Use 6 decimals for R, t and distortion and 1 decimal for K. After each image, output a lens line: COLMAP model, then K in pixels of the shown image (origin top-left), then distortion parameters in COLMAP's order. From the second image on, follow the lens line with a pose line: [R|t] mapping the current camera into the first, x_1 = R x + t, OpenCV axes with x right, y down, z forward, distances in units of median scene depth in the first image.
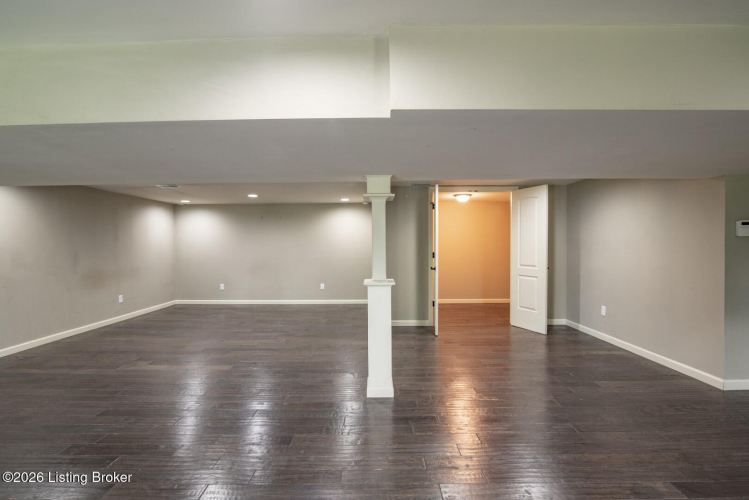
lens RADIAL K [[354.4, 0, 372.9], [0, 354.4, 246.0], [0, 0, 1]] dist [-0.014758, 0.000604]
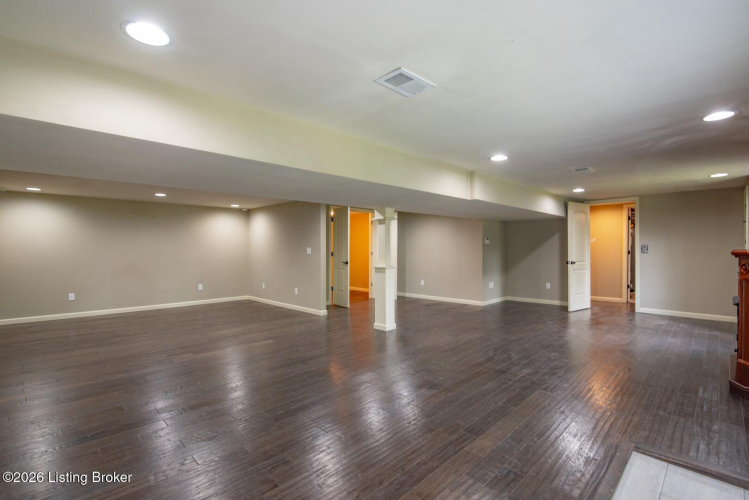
lens RADIAL K [[354.4, 0, 375.9], [0, 354.4, 251.0], [0, 0, 1]] dist [-0.014758, 0.000604]
pose [[0.689784, 0.001539, 0.724014, -0.824606], [0.000373, 0.999997, -0.002481, 0.018215], [-0.724015, 0.001981, 0.689781, -0.115174]]
